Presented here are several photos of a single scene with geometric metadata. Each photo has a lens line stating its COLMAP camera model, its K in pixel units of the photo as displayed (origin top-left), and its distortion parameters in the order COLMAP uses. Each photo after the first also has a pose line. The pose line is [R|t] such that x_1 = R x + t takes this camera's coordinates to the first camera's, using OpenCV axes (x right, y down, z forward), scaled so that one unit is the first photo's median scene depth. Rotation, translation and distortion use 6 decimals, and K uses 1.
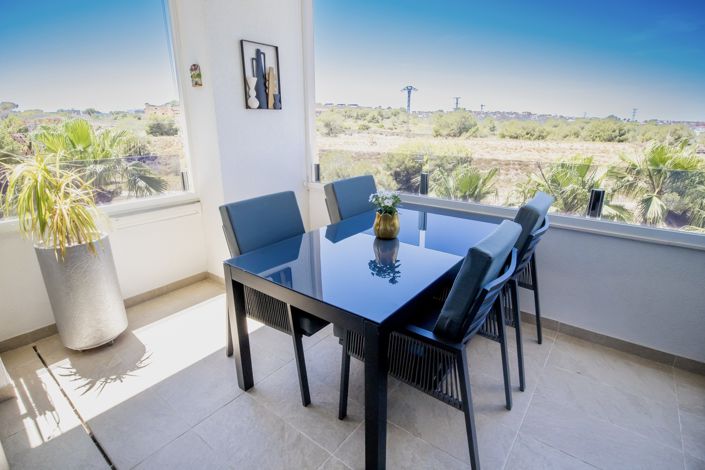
lens RADIAL K [[355.7, 0, 349.4], [0, 355.7, 231.6], [0, 0, 1]] dist [-0.017011, 0.000126]
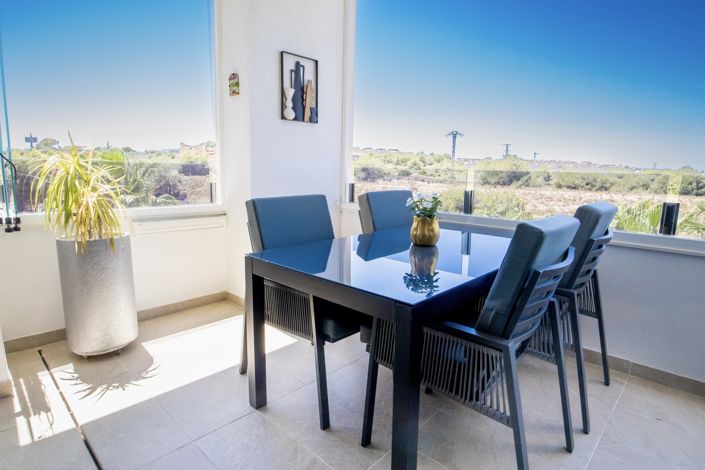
lens RADIAL K [[392.2, 0, 353.1], [0, 392.2, 238.5], [0, 0, 1]] dist [-0.021098, 0.003305]
pose [[0.995678, 0.039384, -0.084104, 0.007686], [-0.050333, 0.989929, -0.132312, 0.136647], [0.078046, 0.135974, 0.987633, 0.007086]]
